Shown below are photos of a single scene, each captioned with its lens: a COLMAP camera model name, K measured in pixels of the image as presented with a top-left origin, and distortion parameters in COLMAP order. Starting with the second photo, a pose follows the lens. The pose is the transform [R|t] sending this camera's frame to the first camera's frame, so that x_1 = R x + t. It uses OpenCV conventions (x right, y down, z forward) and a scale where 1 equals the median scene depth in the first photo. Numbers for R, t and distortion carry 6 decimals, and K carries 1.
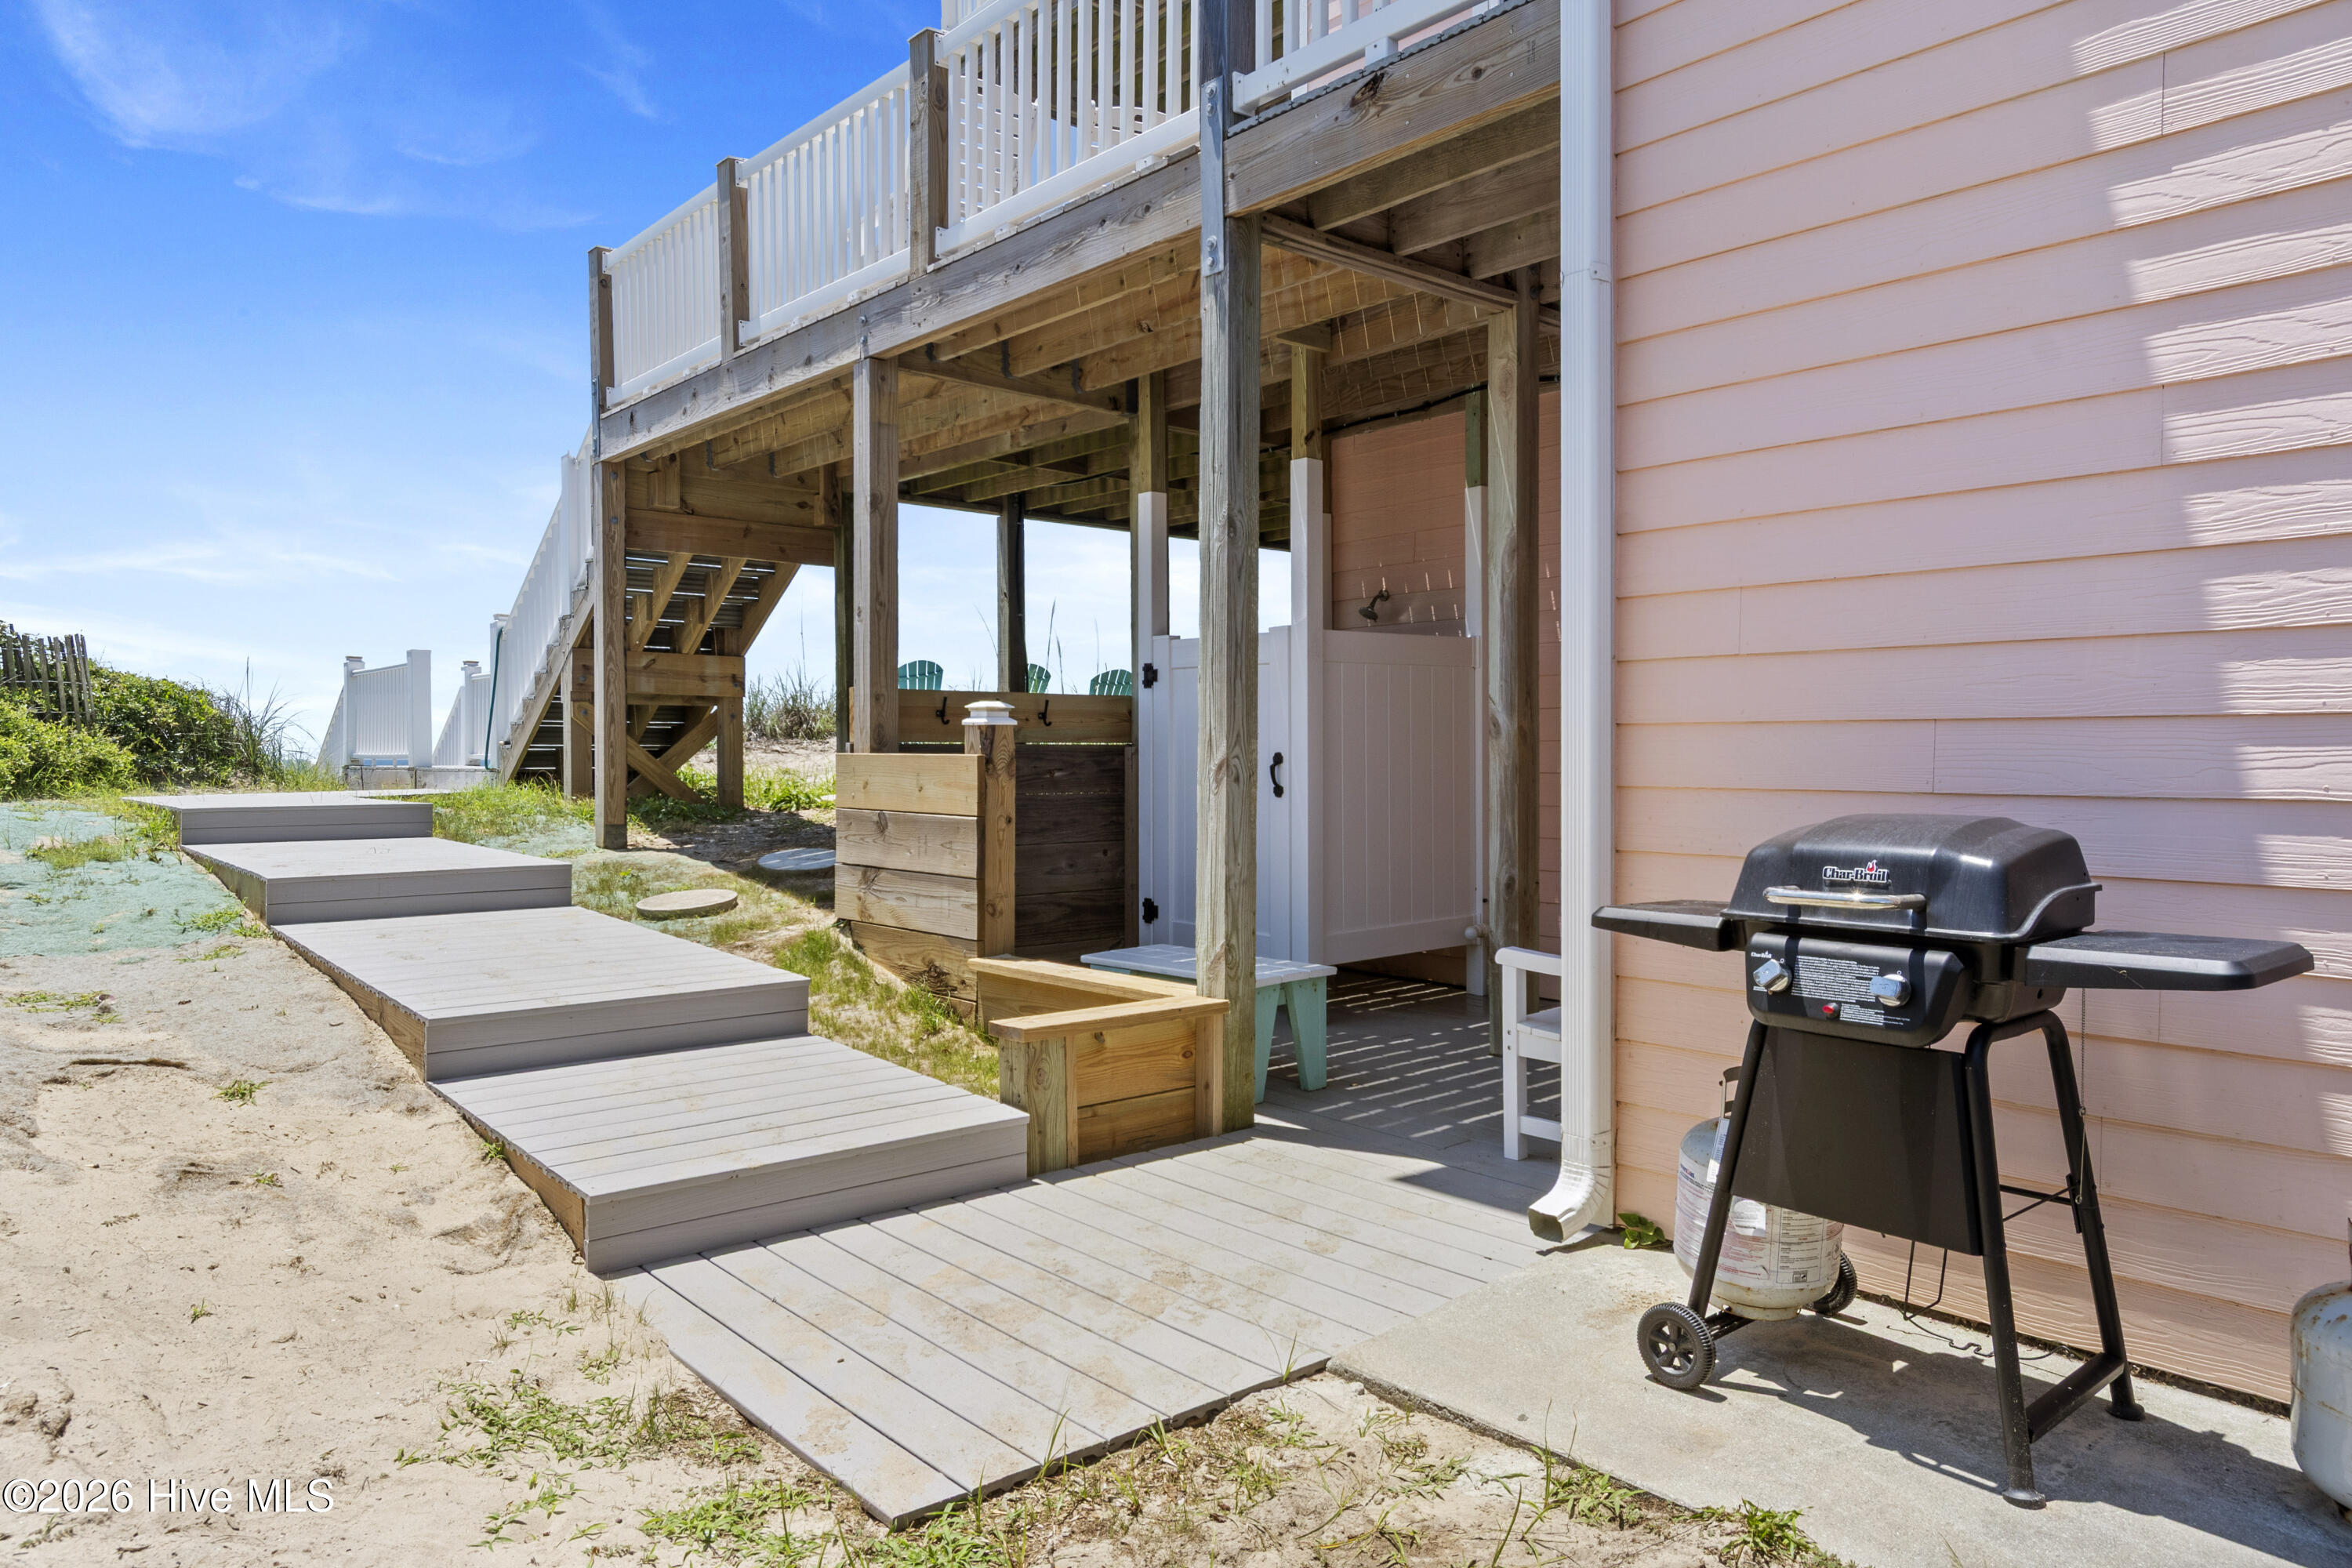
lens RADIAL K [[1524.3, 0, 1180.8], [0, 1524.3, 779.8], [0, 0, 1]] dist [-0.000140, -0.002498]
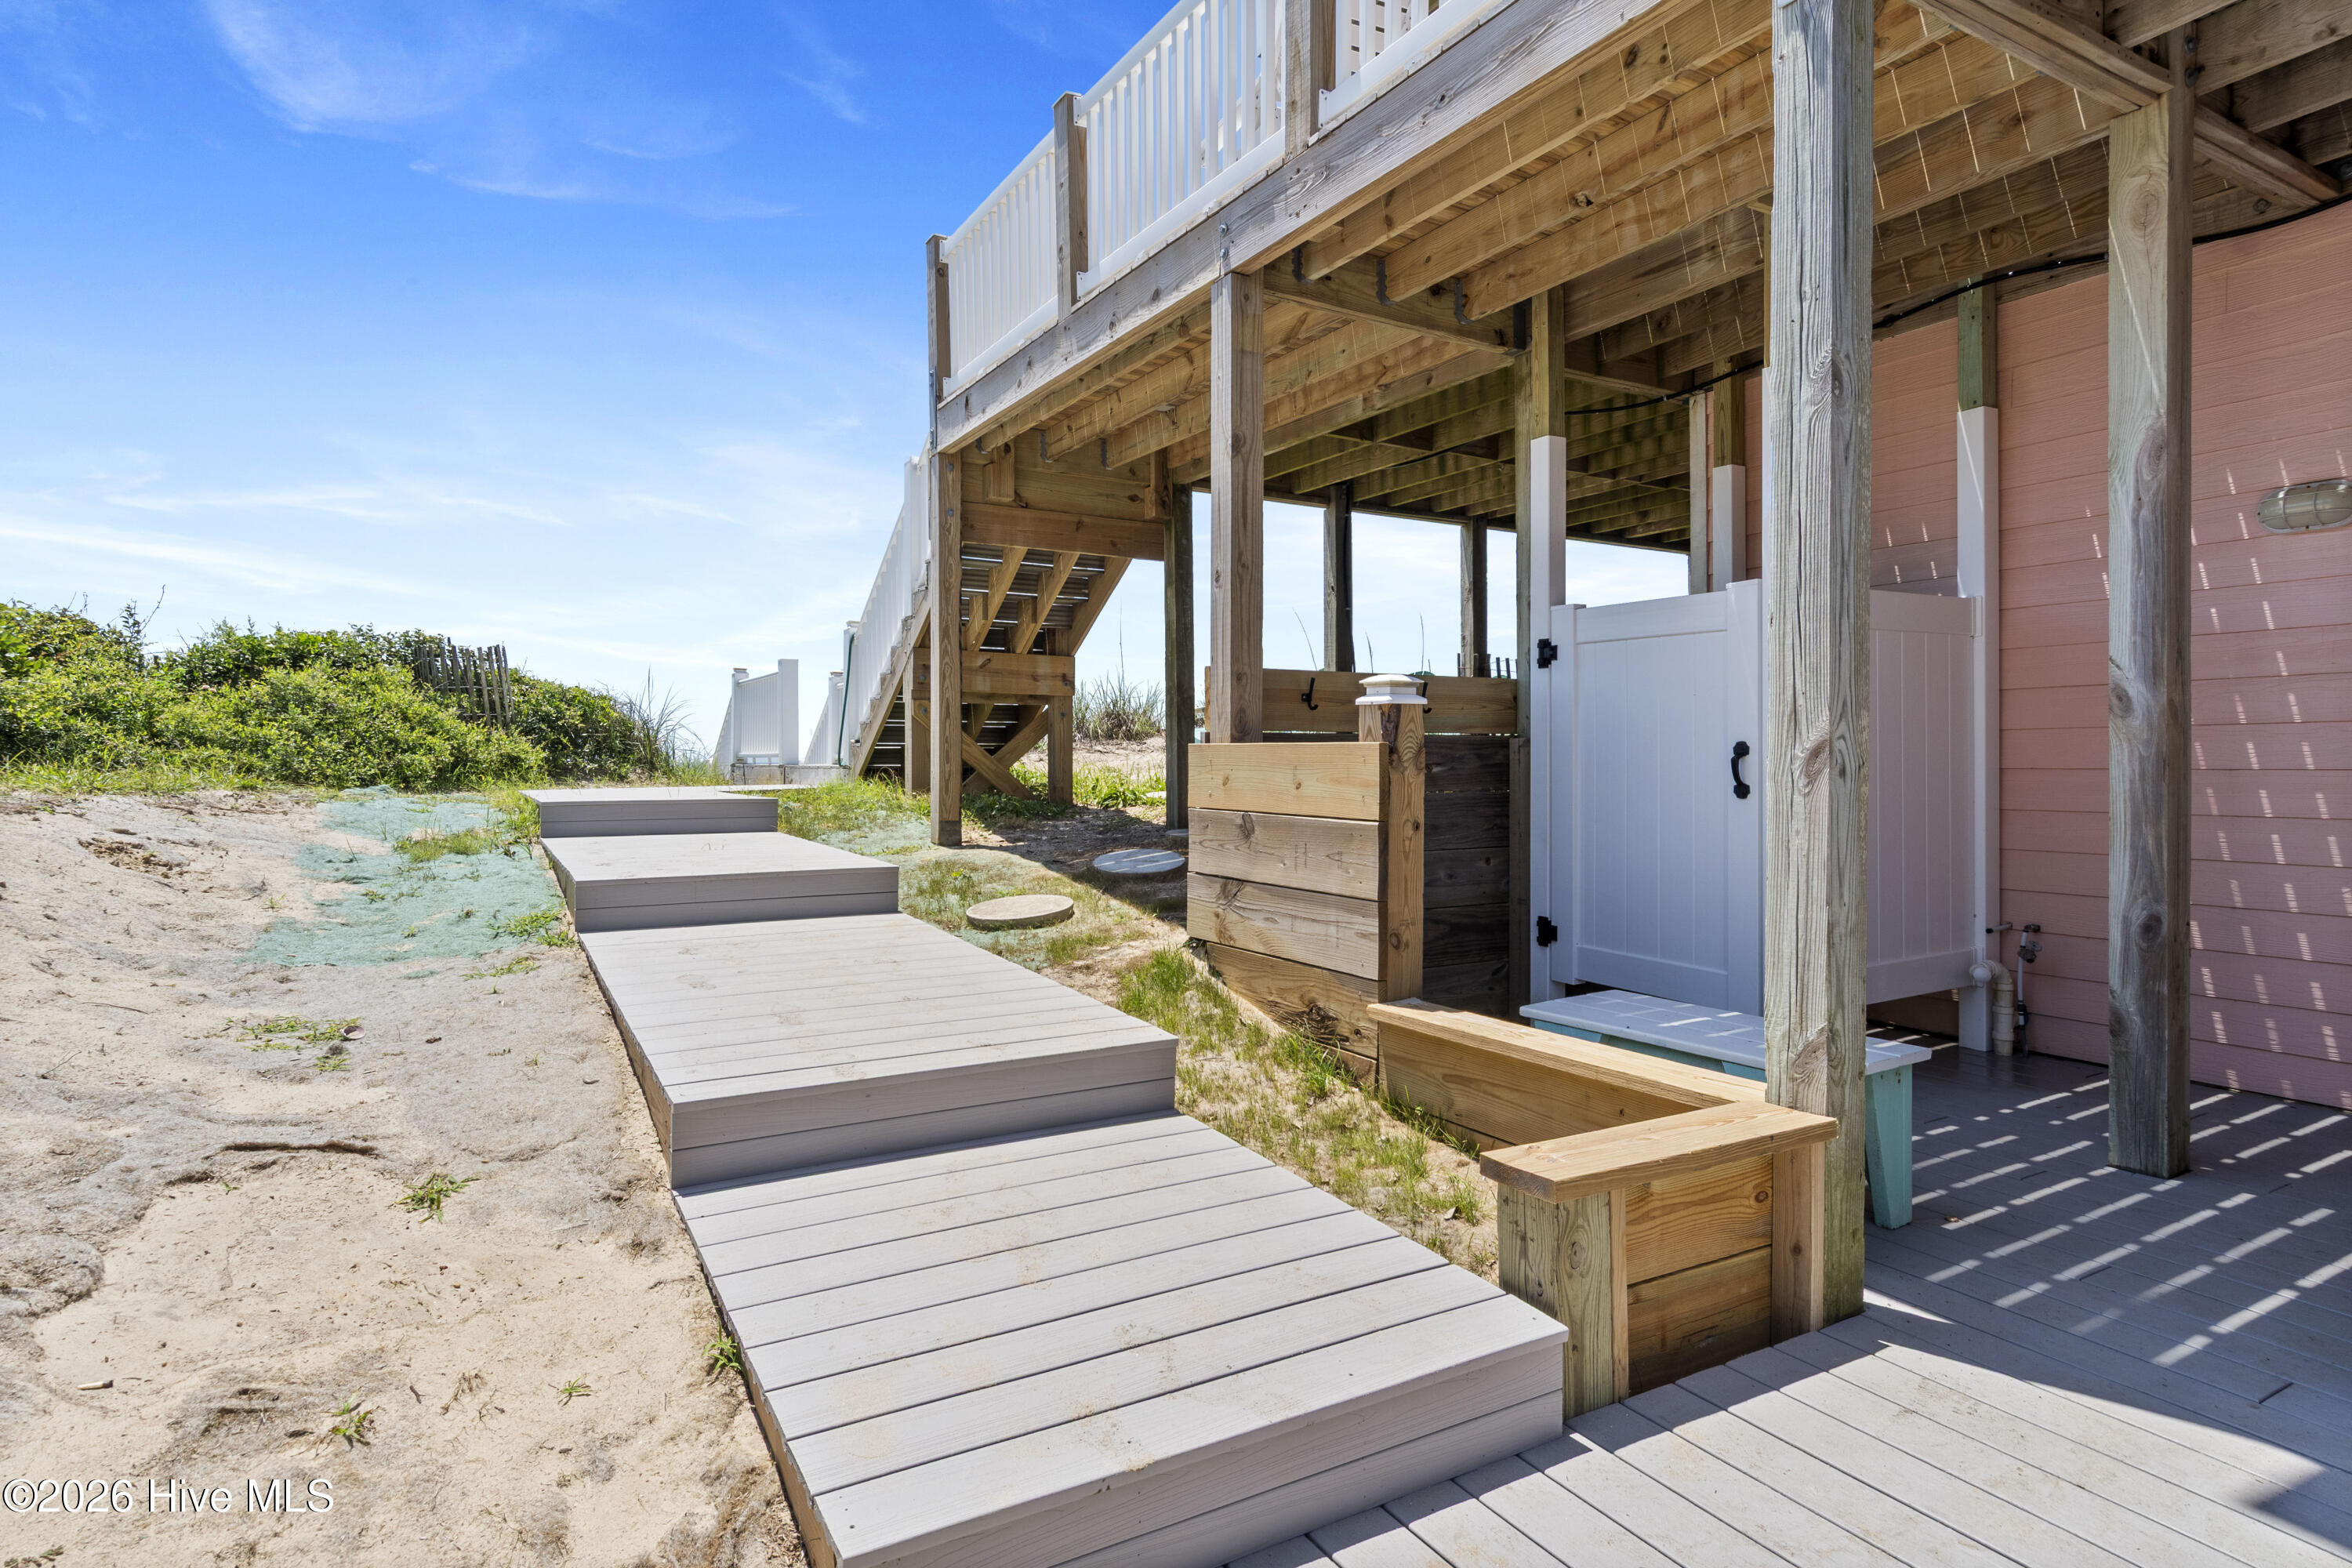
lens RADIAL K [[1213.4, 0, 1176.1], [0, 1213.4, 776.1], [0, 0, 1]] dist [0.004107, -0.002324]
pose [[0.983129, 0.003355, -0.182880, -0.105219], [-0.004019, 0.999987, -0.003260, 0.003012], [0.182867, 0.003941, 0.983130, 0.320801]]
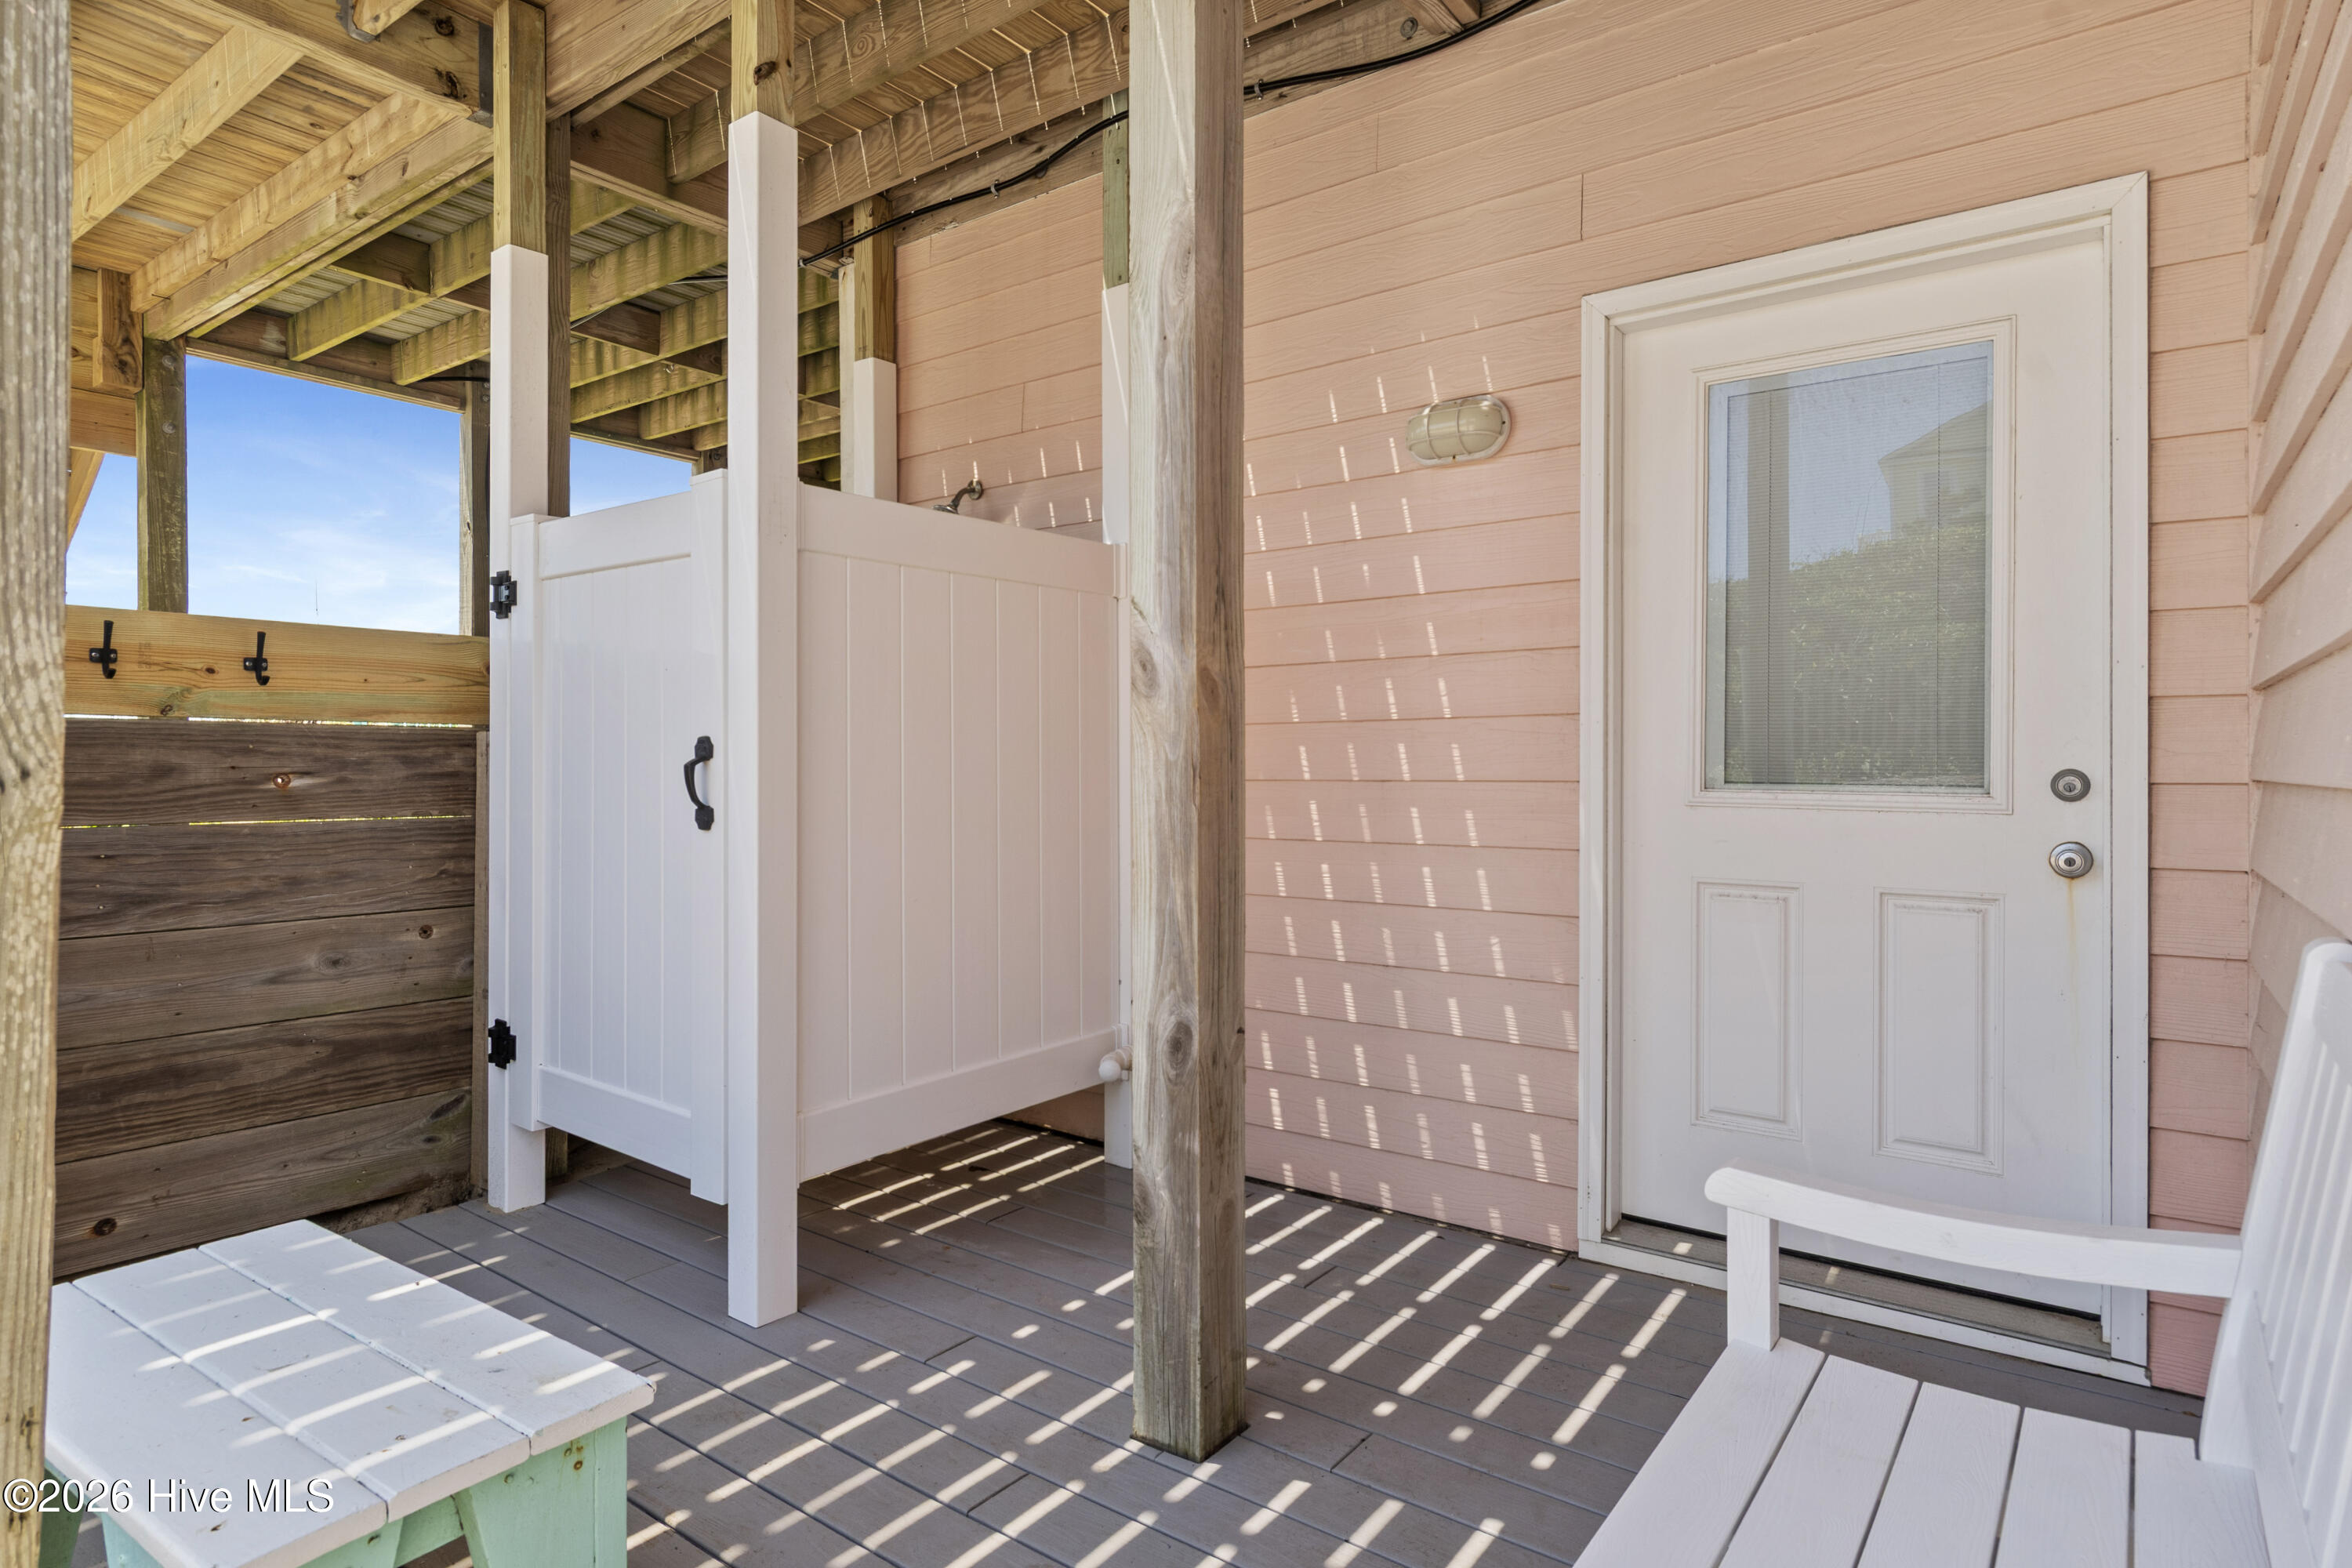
lens RADIAL K [[1213.4, 0, 1170.7], [0, 1213.4, 776.3], [0, 0, 1]] dist [0.004107, -0.002324]
pose [[0.978279, 0.000995, 0.207290, 0.124313], [0.001174, 0.999946, -0.010341, -0.001281], [-0.207289, 0.010360, 0.978225, 0.580402]]
